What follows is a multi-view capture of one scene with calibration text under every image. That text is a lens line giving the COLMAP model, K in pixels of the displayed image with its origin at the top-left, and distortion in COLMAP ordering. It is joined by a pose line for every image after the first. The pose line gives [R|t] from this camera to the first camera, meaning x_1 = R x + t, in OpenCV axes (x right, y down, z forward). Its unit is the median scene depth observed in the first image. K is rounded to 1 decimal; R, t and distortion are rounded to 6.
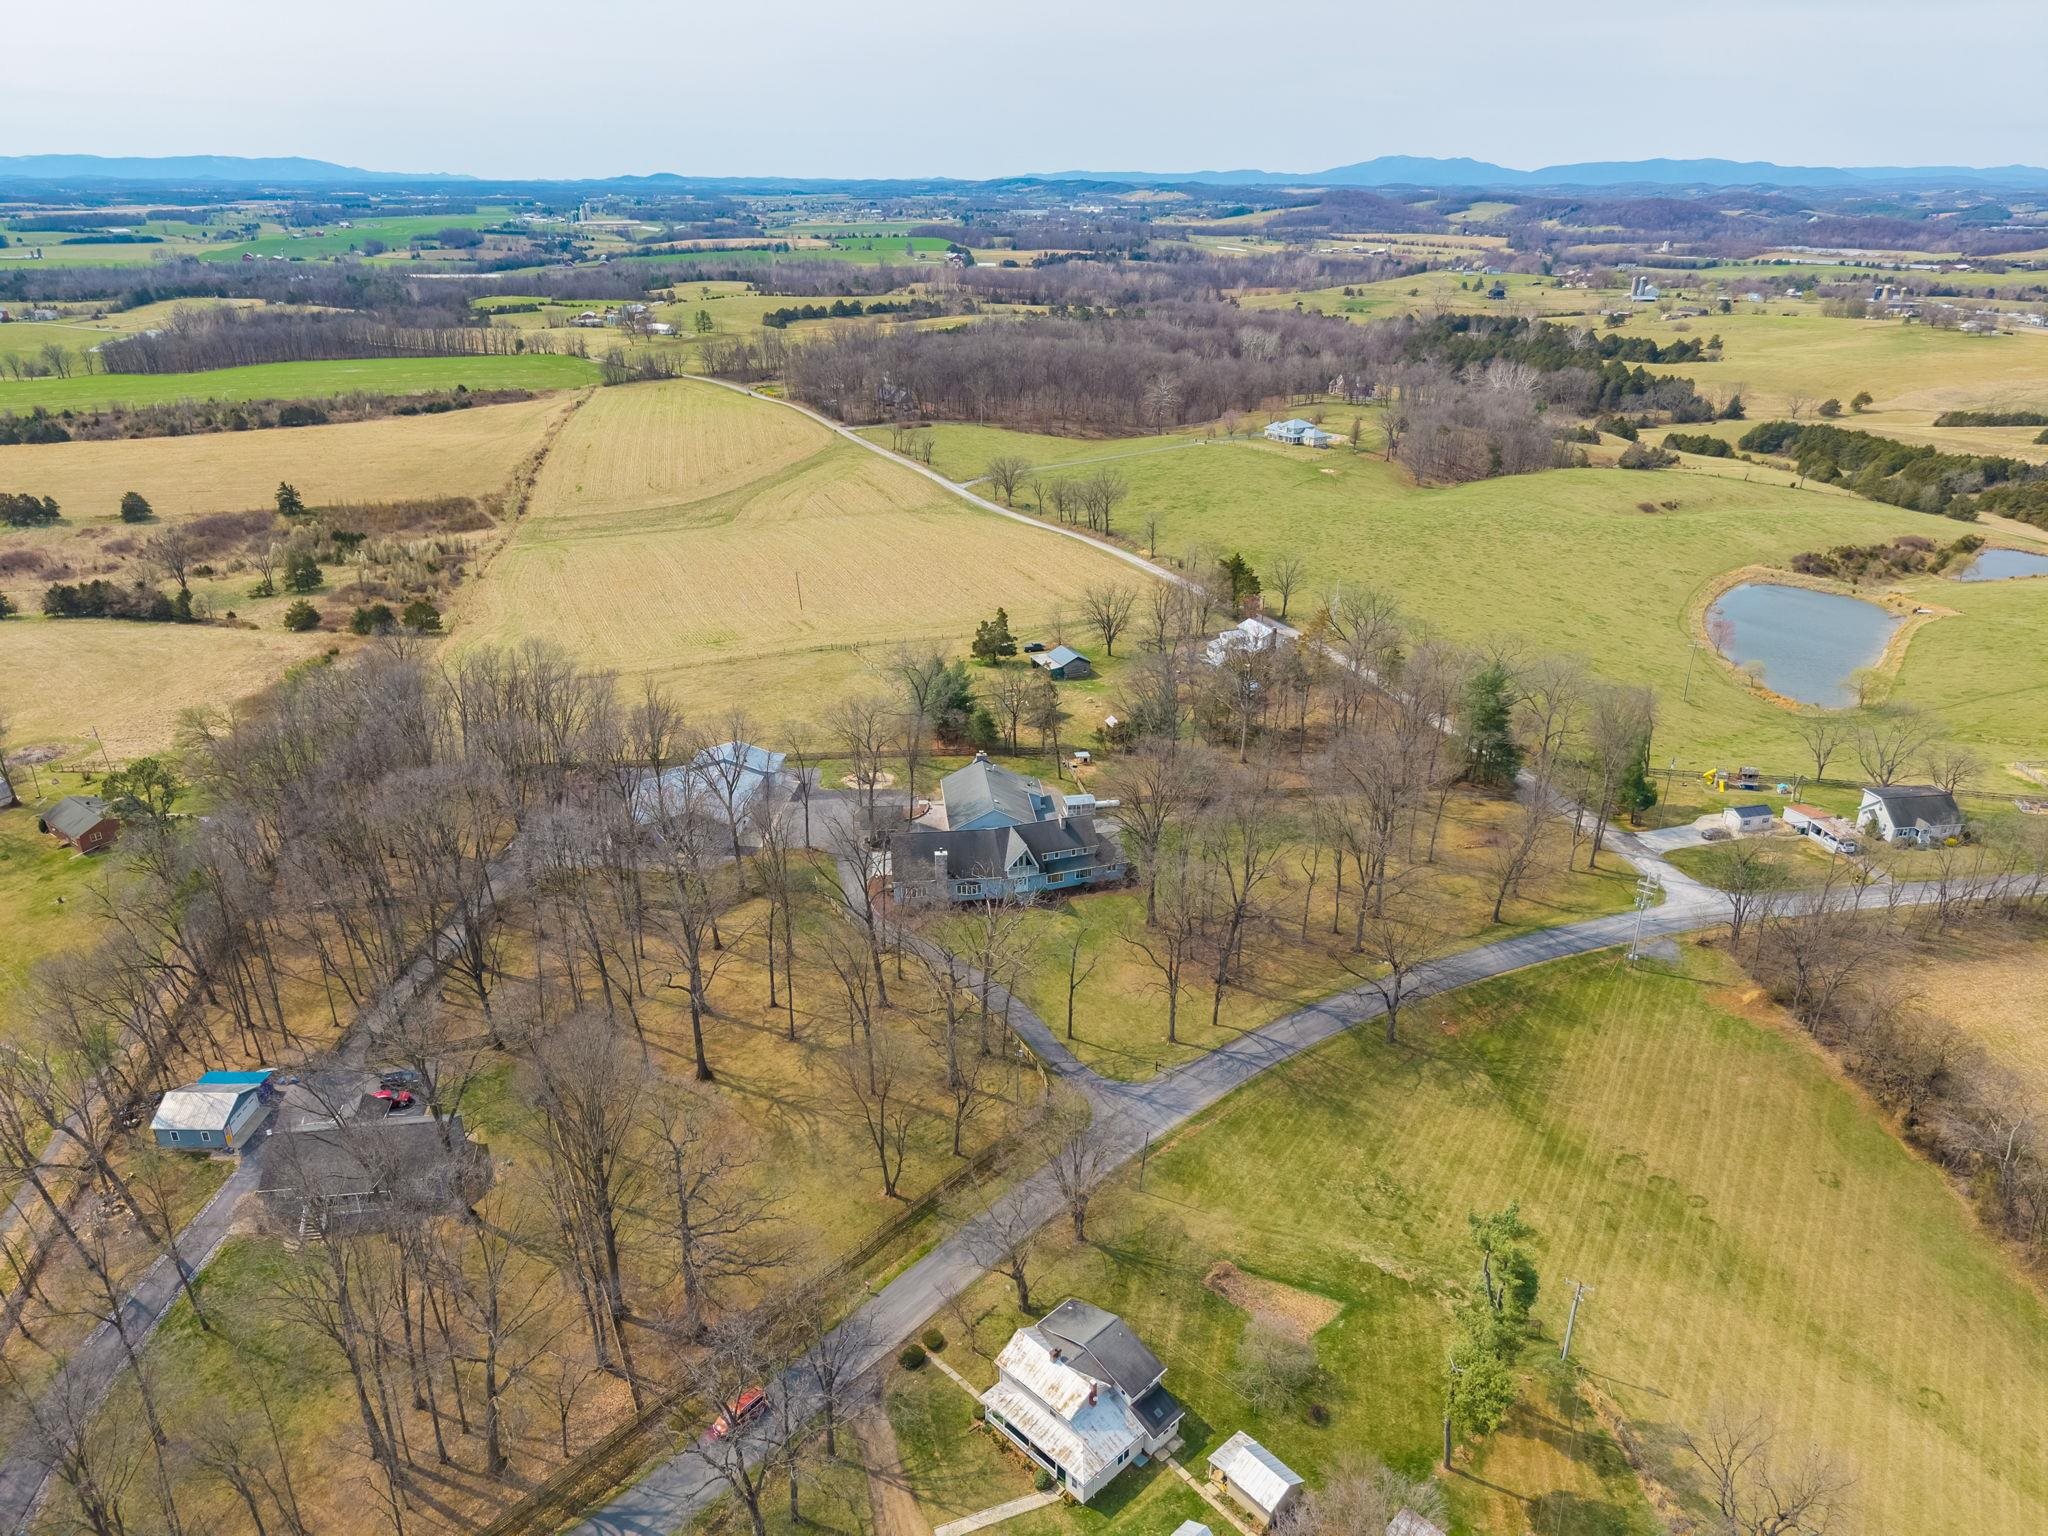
lens RADIAL K [[1374.7, 0, 1020.1], [0, 1374.7, 762.4], [0, 0, 1]] dist [0.016743, -0.025596]
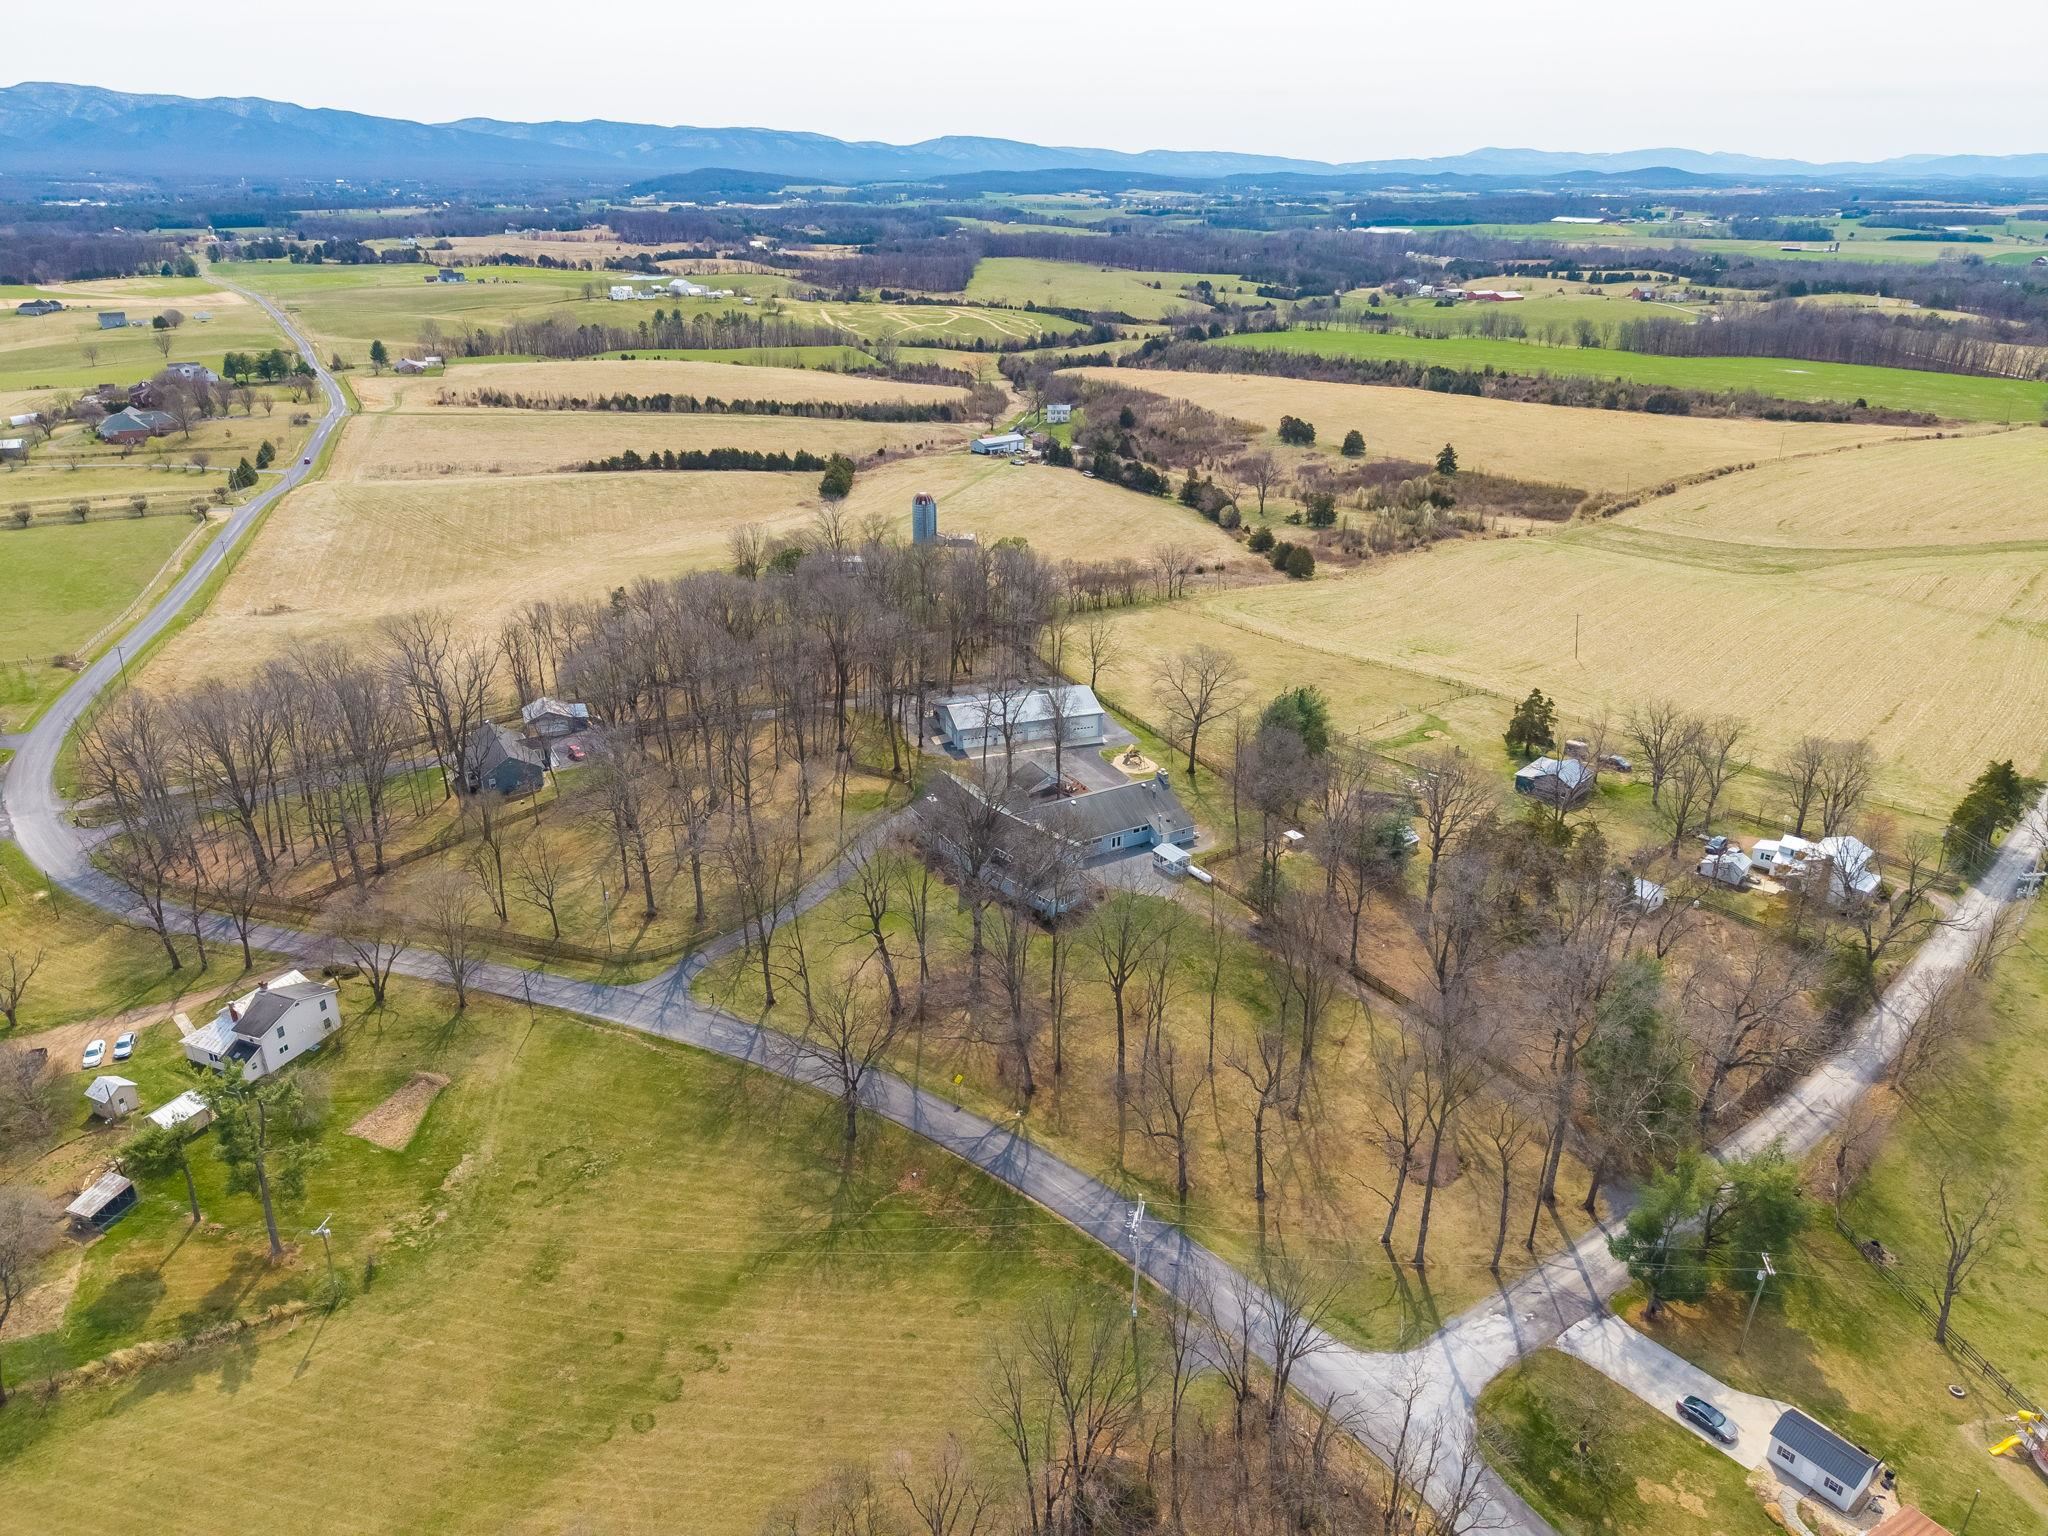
lens RADIAL K [[1374.7, 0, 1020.4], [0, 1374.7, 773.9], [0, 0, 1]] dist [0.016743, -0.025596]
pose [[0.385557, 0.363606, -0.848019, 0.367032], [-0.357894, 0.906057, 0.225772, -0.090934], [0.850446, 0.216453, 0.479469, 0.240345]]
